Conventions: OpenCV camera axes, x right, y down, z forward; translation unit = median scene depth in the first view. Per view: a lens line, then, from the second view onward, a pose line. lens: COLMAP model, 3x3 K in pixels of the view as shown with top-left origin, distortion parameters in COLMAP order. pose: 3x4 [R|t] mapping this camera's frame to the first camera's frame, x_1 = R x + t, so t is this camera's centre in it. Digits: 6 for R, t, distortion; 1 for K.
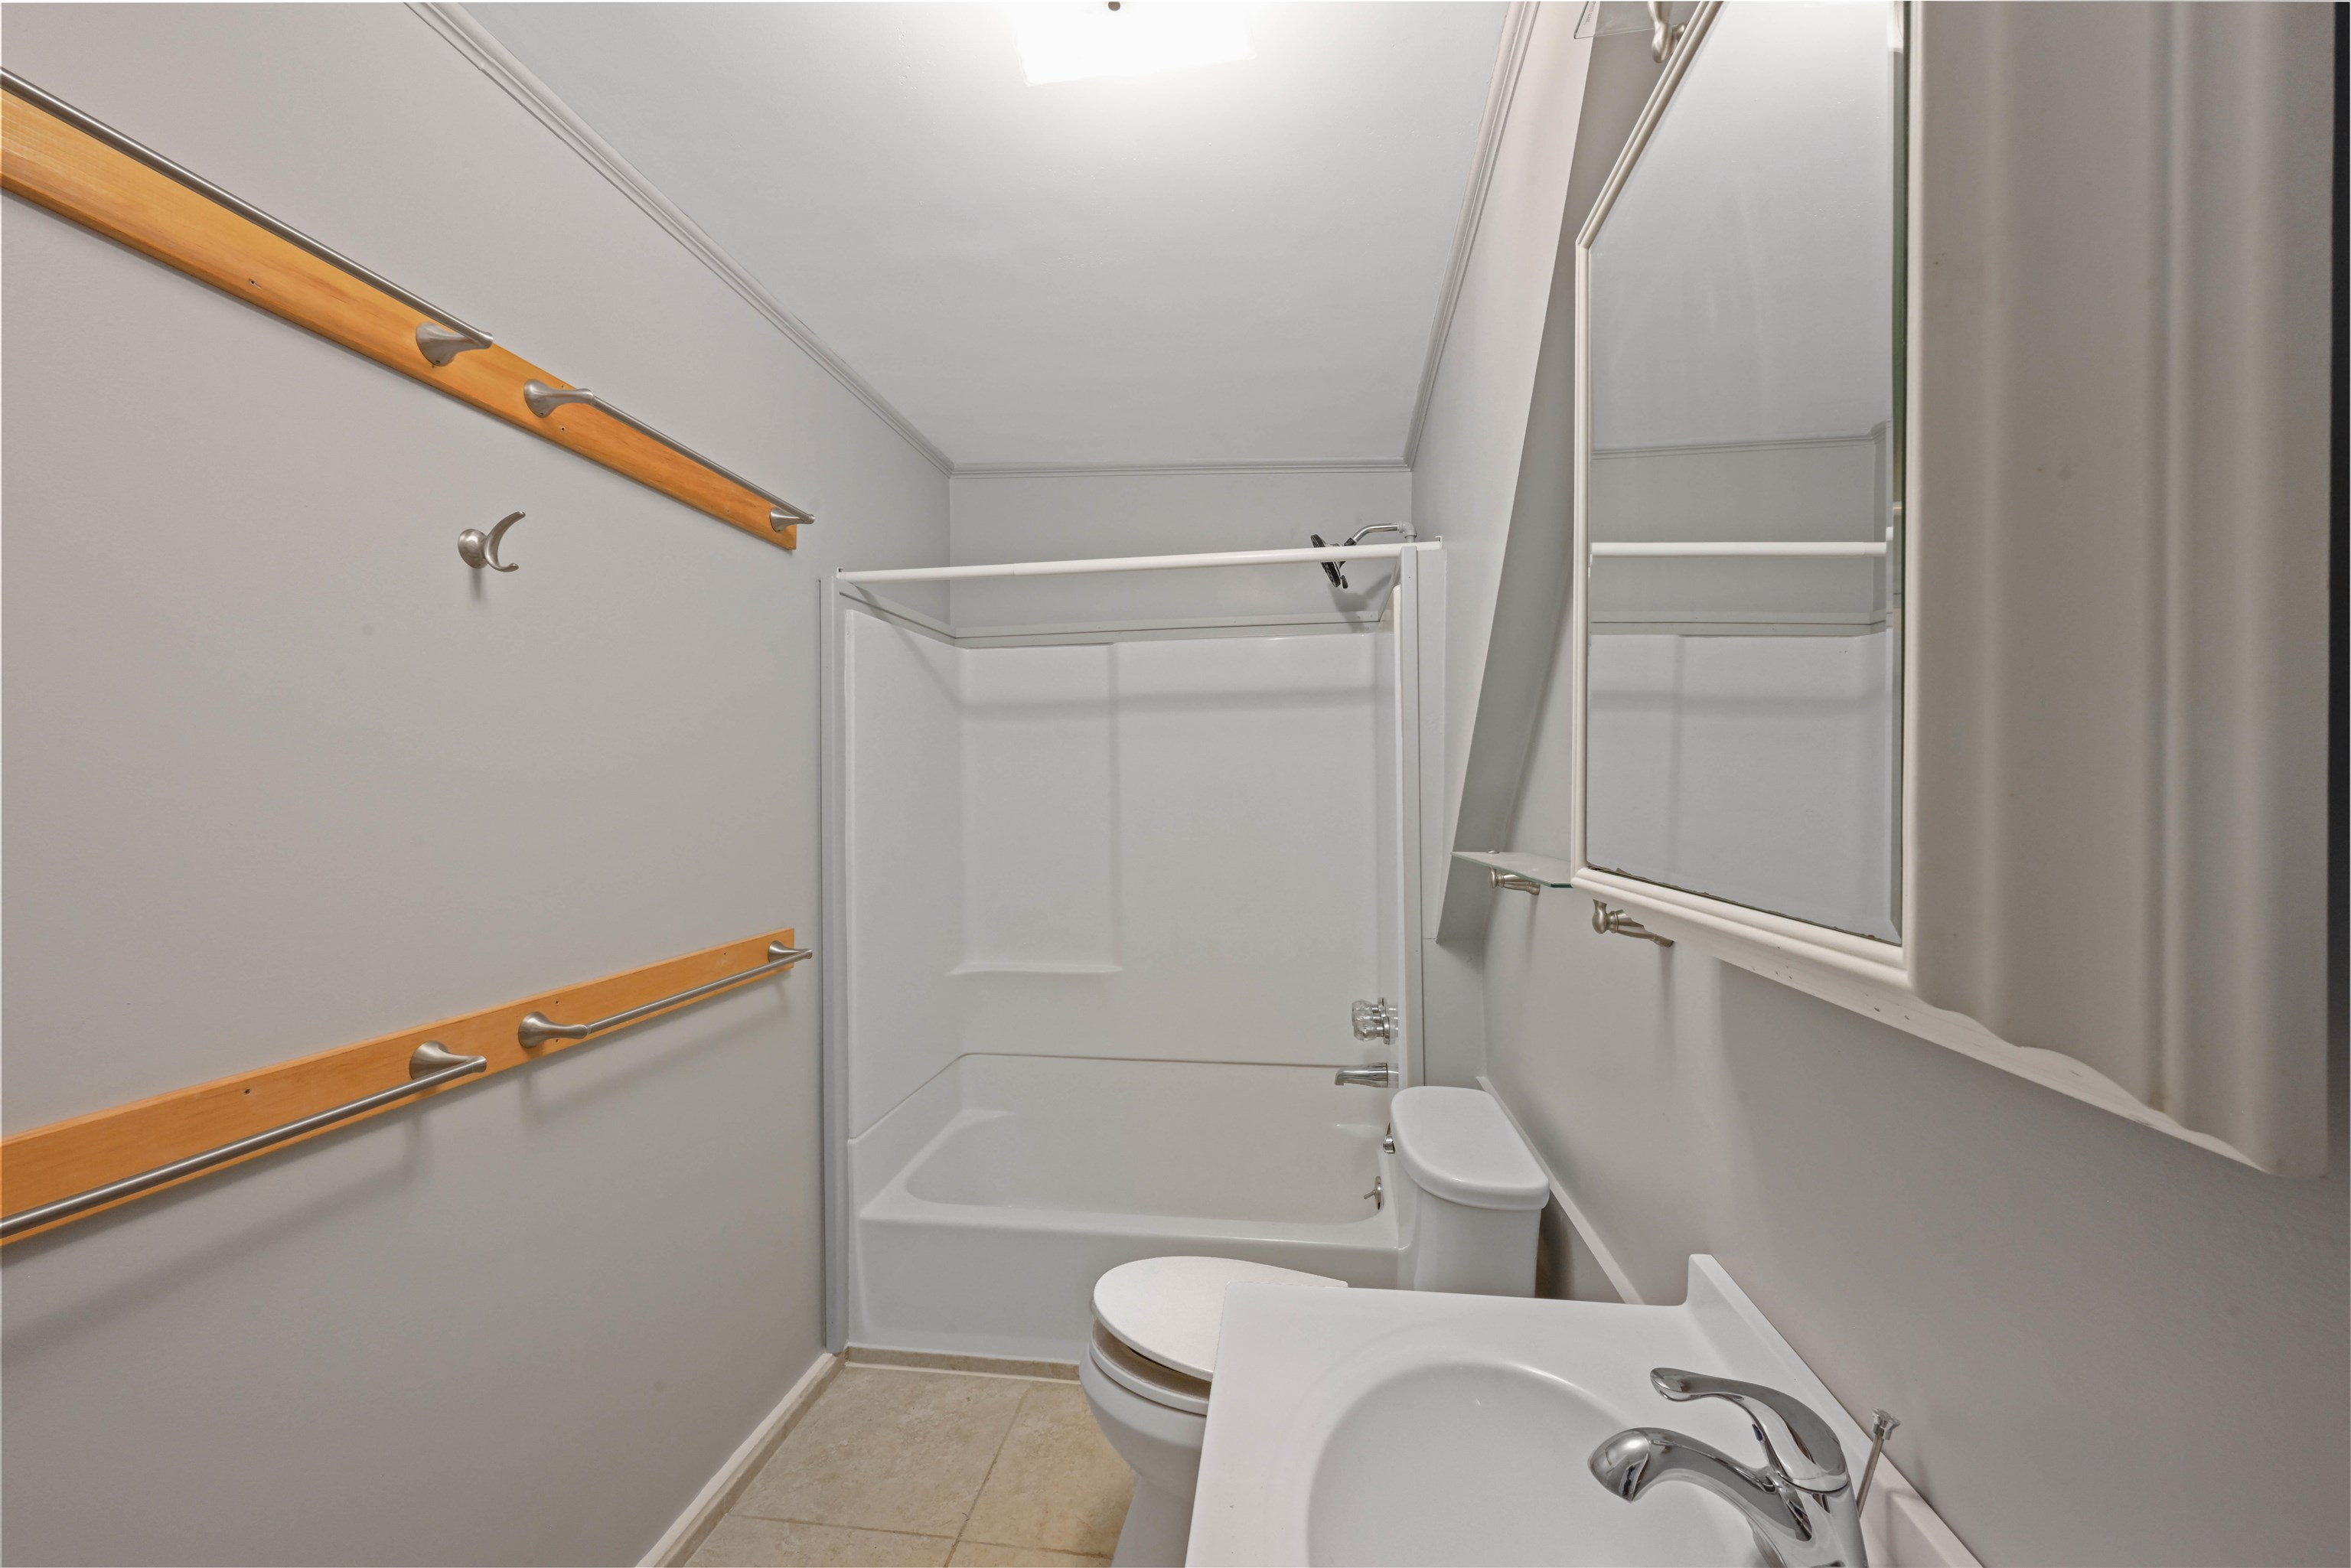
lens RADIAL K [[953.8, 0, 1178.1], [0, 953.8, 823.4], [0, 0, 1]] dist [-0.000204, 0.000205]
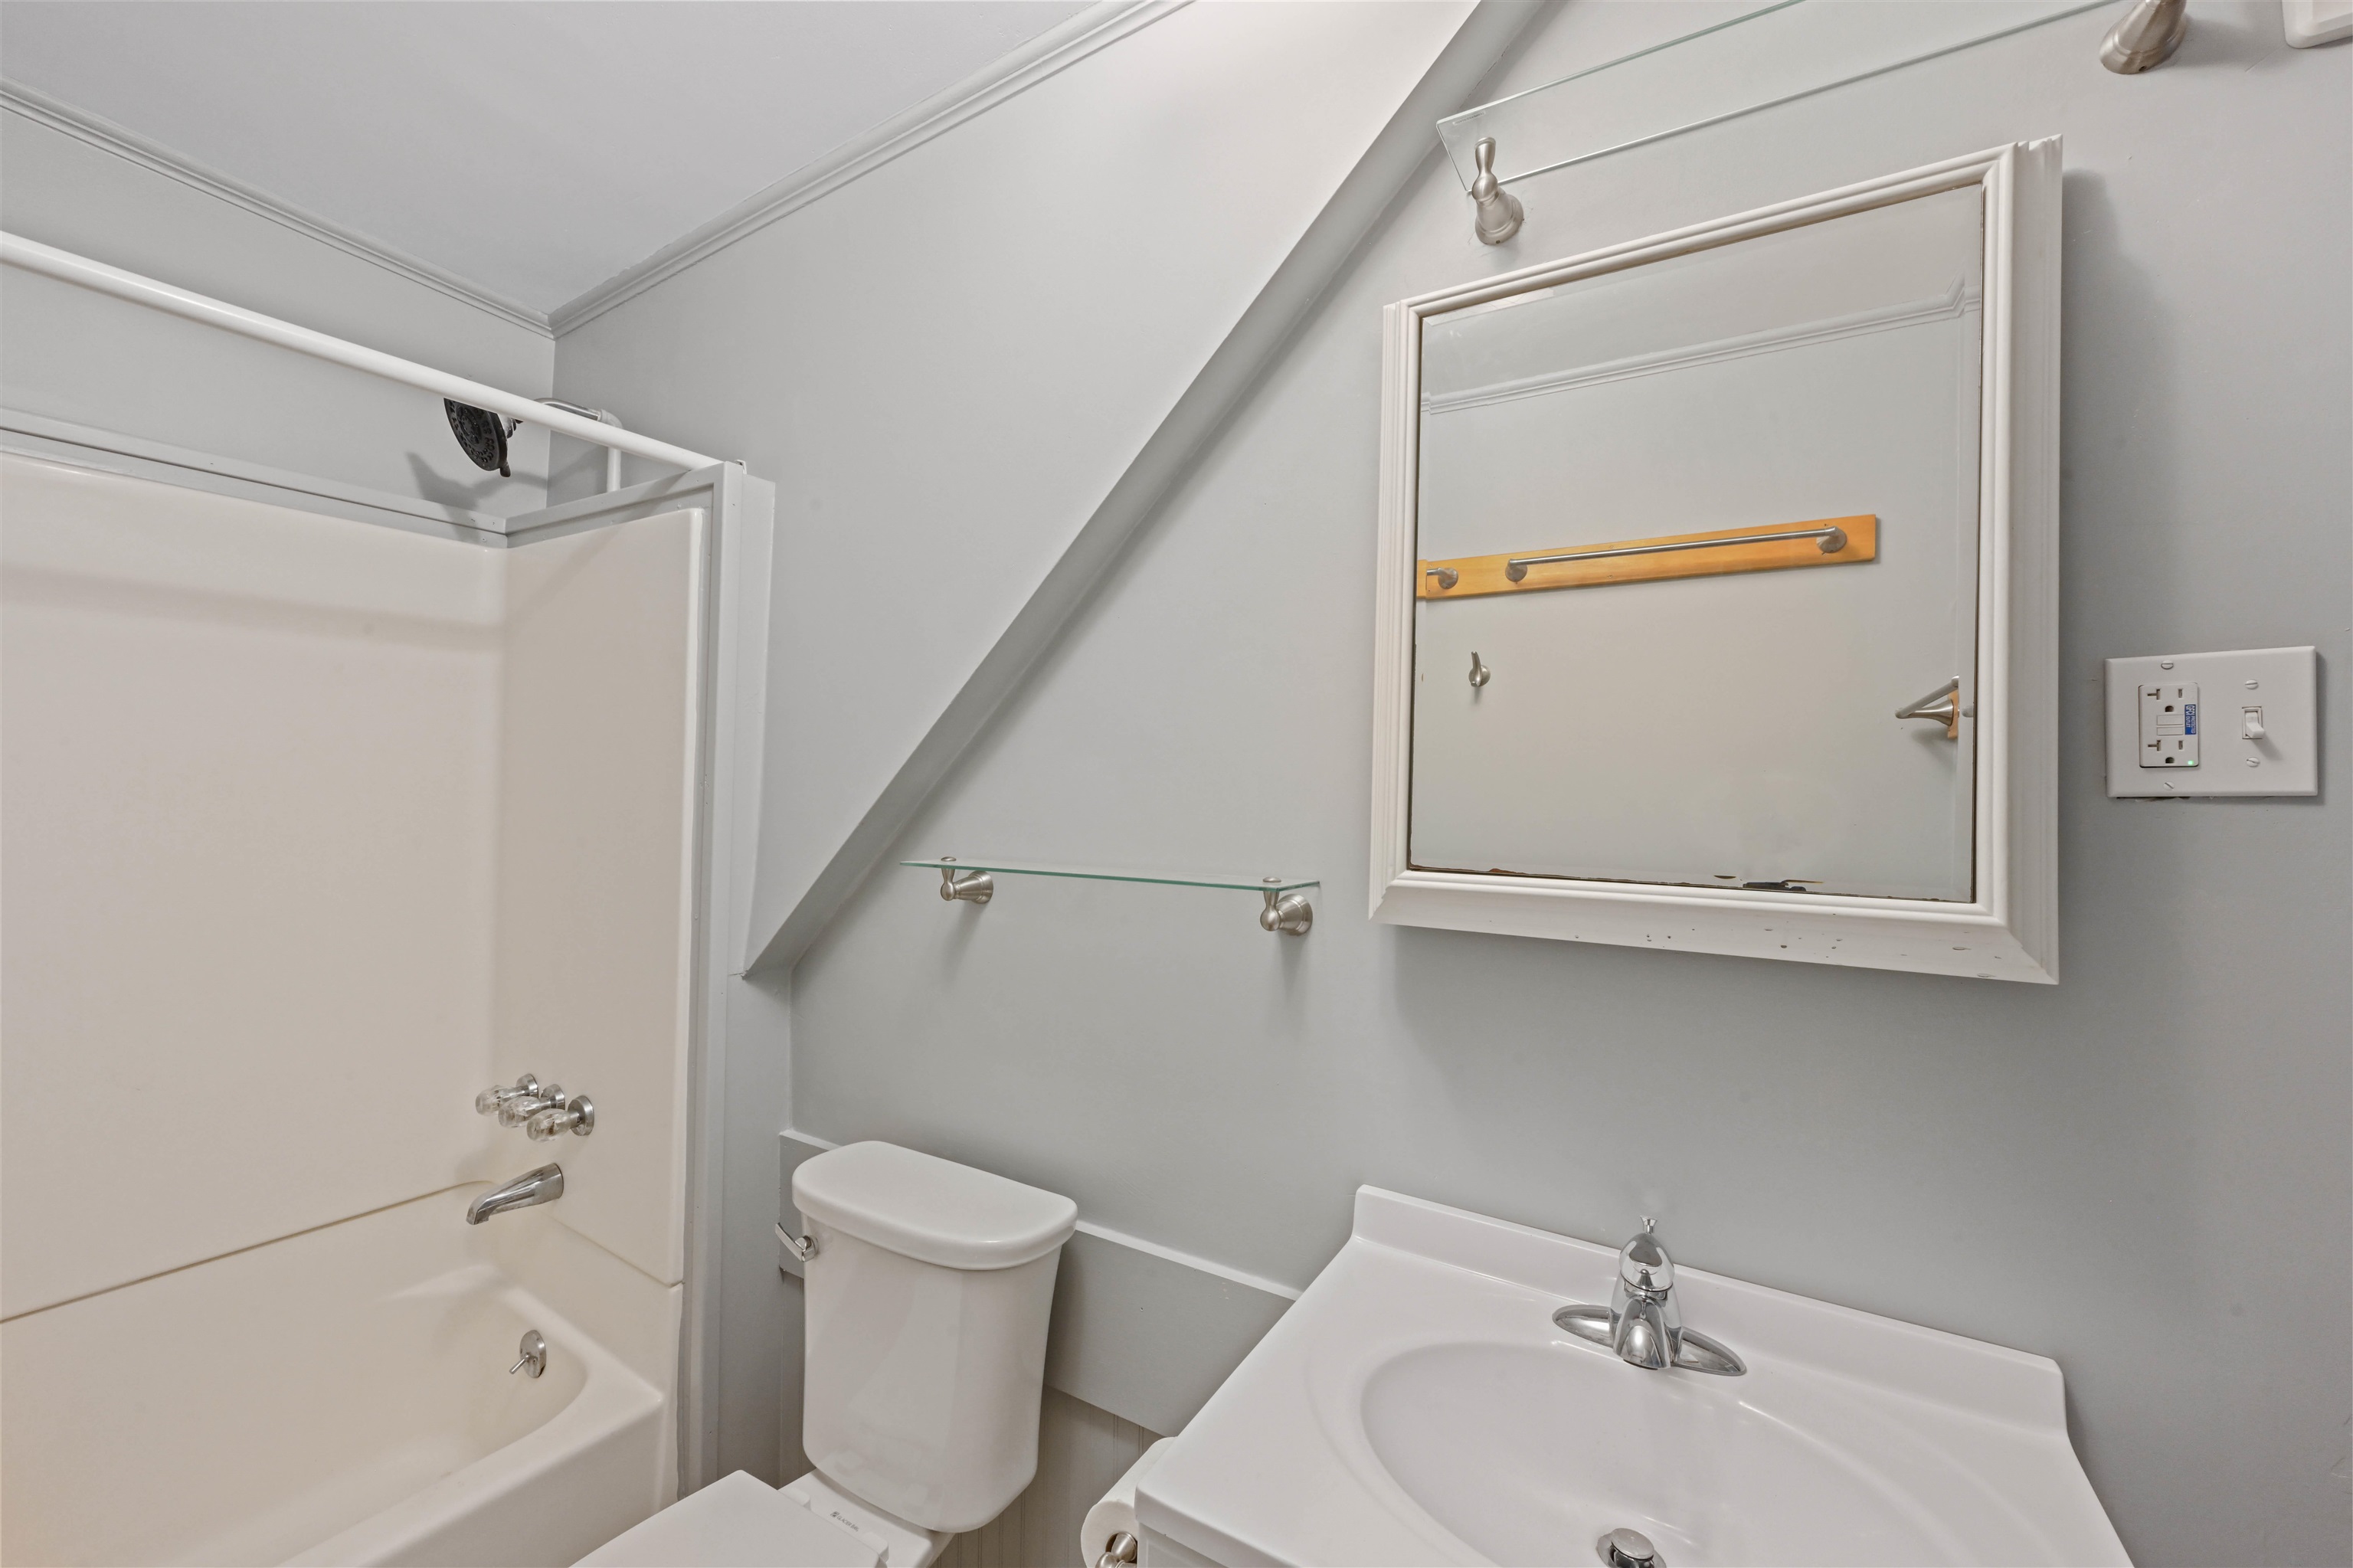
lens RADIAL K [[935.4, 0, 1181.2], [0, 935.4, 787.0], [0, 0, 1]] dist [0.001052, 0.000056]
pose [[0.396741, 0.011579, 0.917857, -0.250674], [0.008767, 0.999827, -0.016403, -0.012728], [-0.917889, 0.014554, 0.396571, 0.315679]]
